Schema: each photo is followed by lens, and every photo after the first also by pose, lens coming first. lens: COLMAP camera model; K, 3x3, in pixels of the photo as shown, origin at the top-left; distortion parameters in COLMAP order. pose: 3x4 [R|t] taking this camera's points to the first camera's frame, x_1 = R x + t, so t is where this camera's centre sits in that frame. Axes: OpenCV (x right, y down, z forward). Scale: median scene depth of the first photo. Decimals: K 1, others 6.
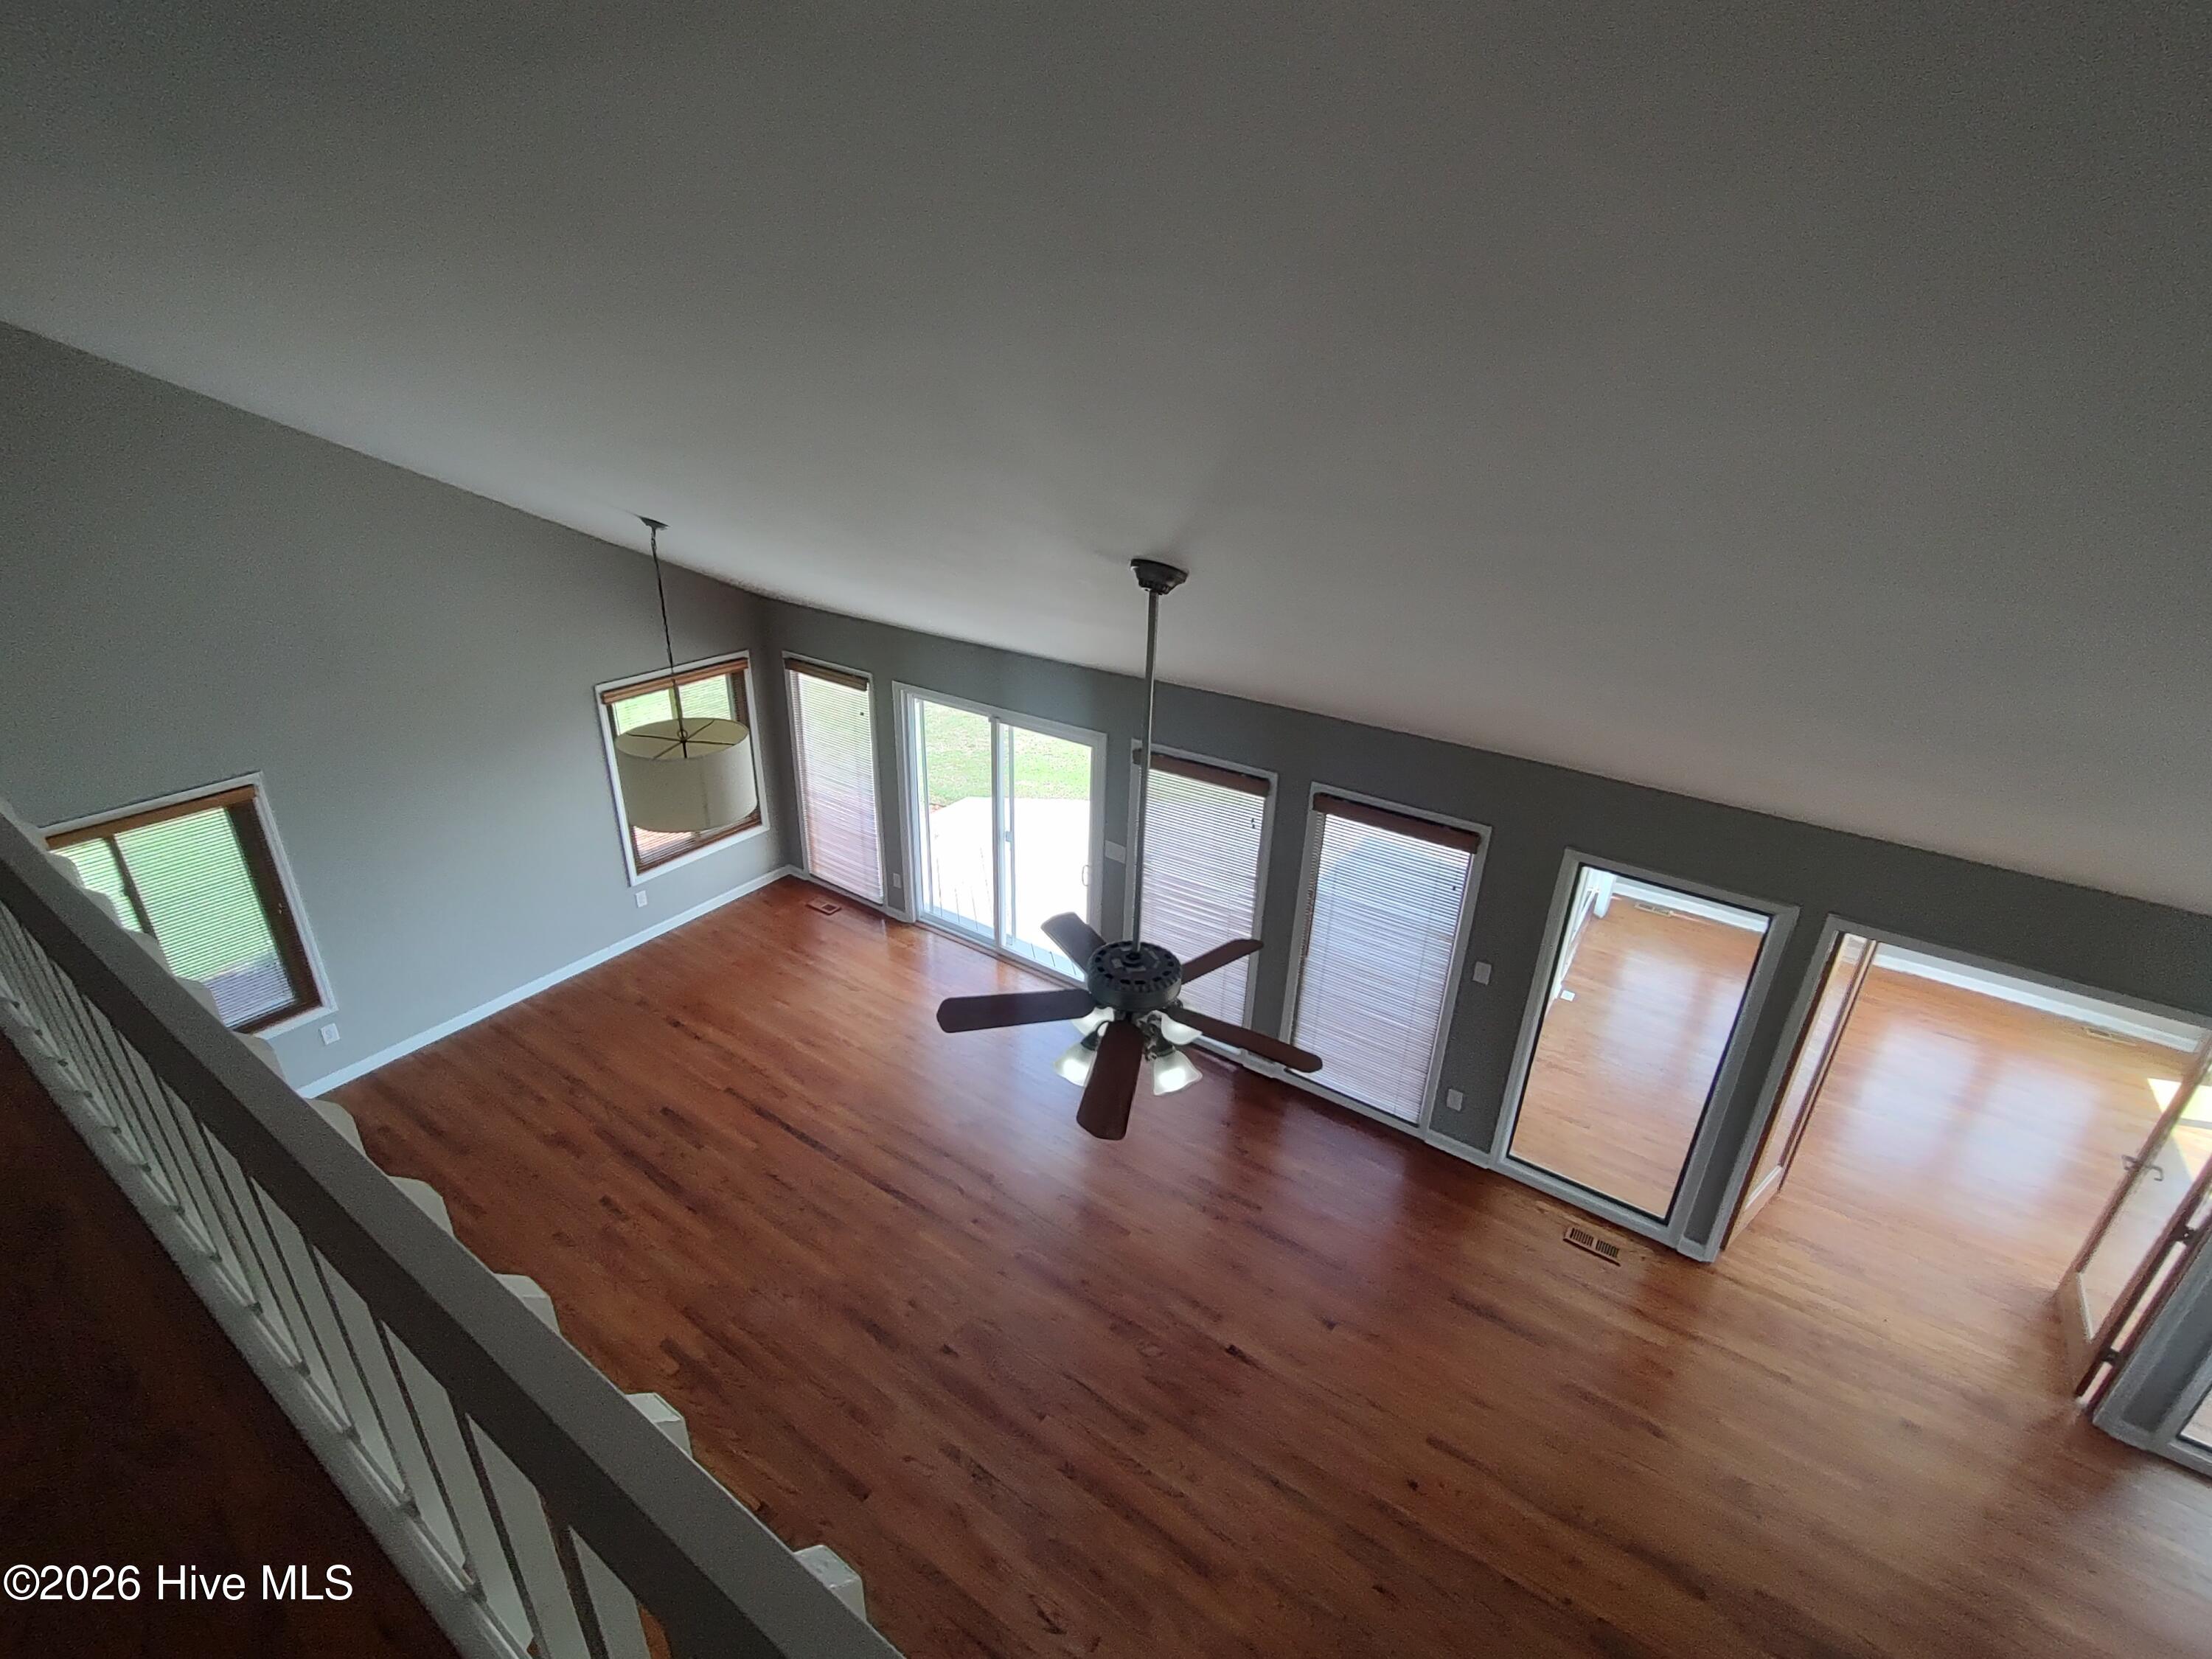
lens RADIAL K [[1004.7, 0, 1113.3], [0, 1004.7, 815.0], [0, 0, 1]] dist [-0.000643, 0.000355]
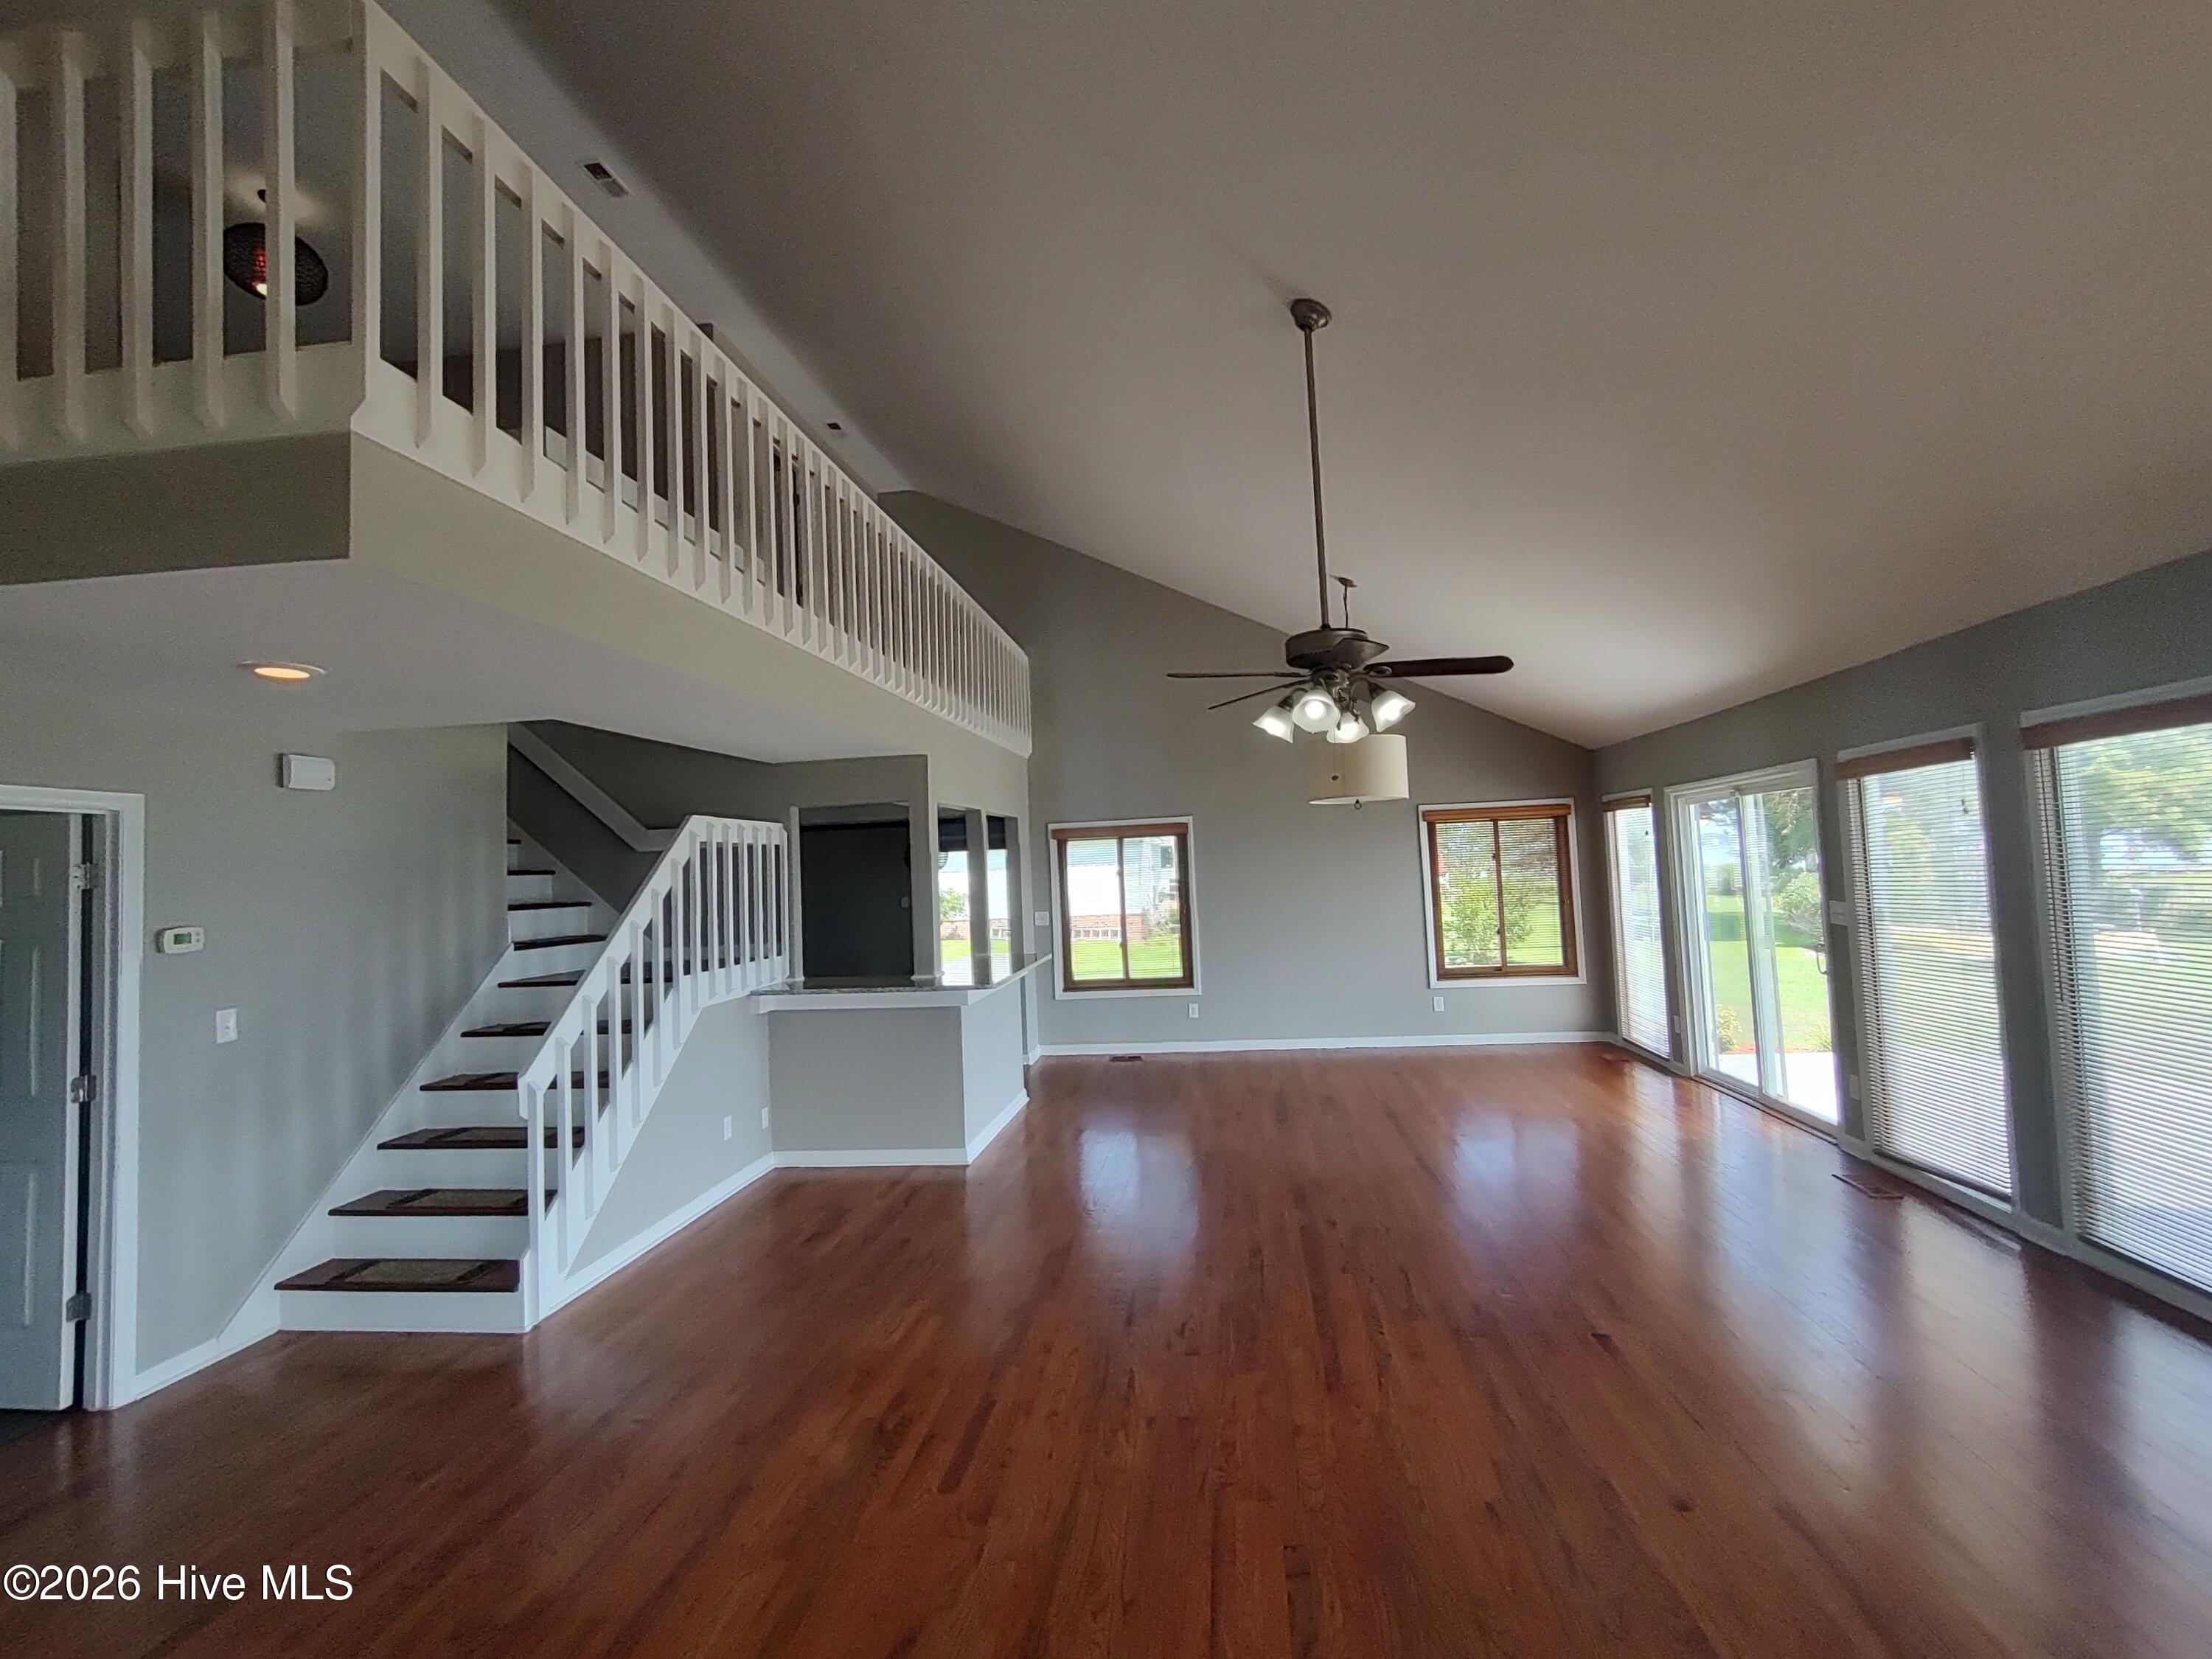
lens RADIAL K [[1017.0, 0, 1112.0], [0, 1017.0, 808.3], [0, 0, 1]] dist [-0.002871, -0.000391]
pose [[0.454170, -0.106232, -0.884559, 0.459506], [-0.310442, 0.911768, -0.268894, 0.357025], [0.835078, 0.396728, 0.381119, 0.213087]]
